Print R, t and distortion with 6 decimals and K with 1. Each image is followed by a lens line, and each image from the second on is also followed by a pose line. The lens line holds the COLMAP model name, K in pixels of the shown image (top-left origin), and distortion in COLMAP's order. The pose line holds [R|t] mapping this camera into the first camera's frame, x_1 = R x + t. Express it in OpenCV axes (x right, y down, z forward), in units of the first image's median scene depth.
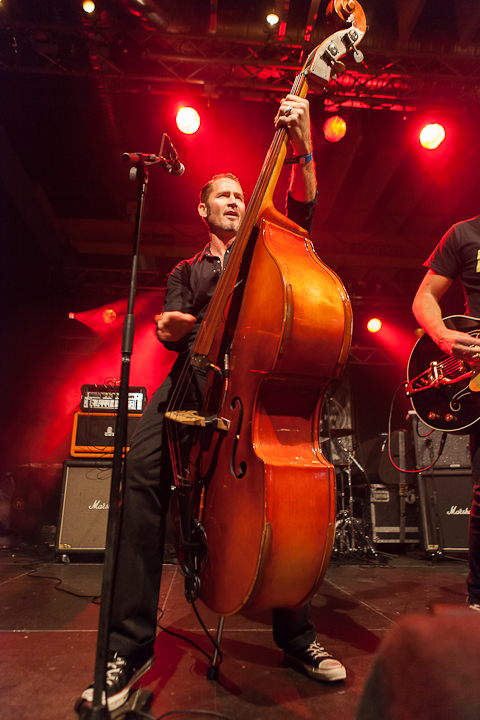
lens RADIAL K [[496.7, 0, 245.3], [0, 496.7, 358.7], [0, 0, 1]] dist [-0.006074, 0.016538]
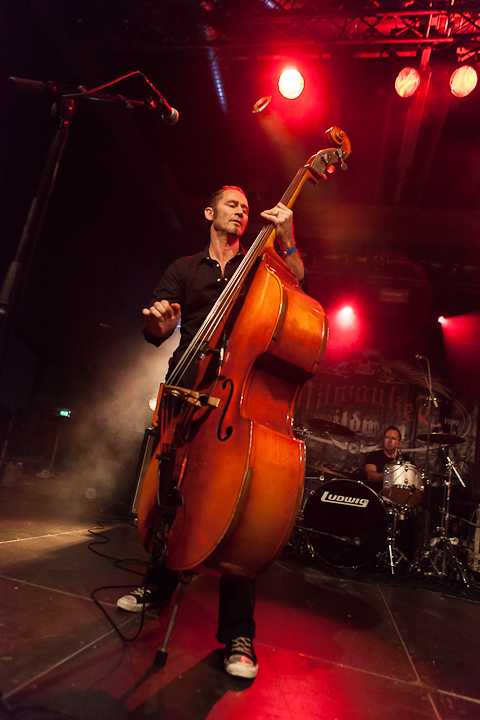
lens RADIAL K [[496.7, 0, 245.3], [0, 496.7, 358.7], [0, 0, 1]] dist [-0.006074, 0.016538]
pose [[0.950402, 0.086152, -0.298854, 0.113766], [-0.079287, 0.996236, 0.035042, 0.007089], [0.300748, -0.009608, 0.953655, 0.071674]]
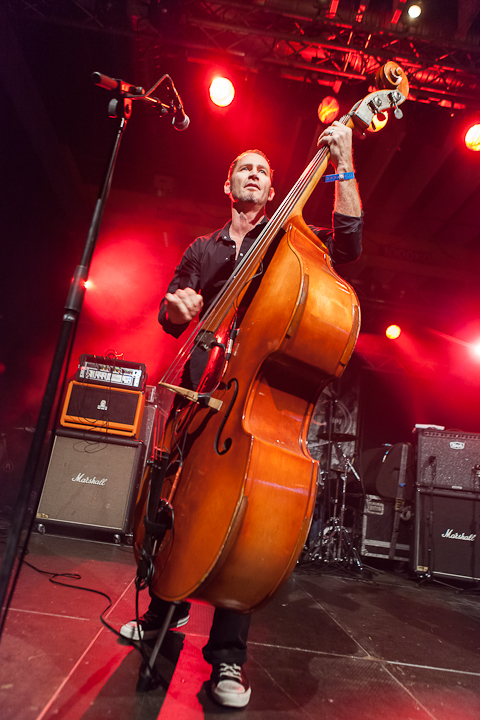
lens RADIAL K [[496.7, 0, 245.3], [0, 496.7, 358.7], [0, 0, 1]] dist [-0.006074, 0.016538]
pose [[0.991594, 0.124739, -0.034364, 0.022744], [-0.124179, 0.992097, 0.017956, 0.004452], [0.036332, -0.013538, 0.999248, 0.038920]]
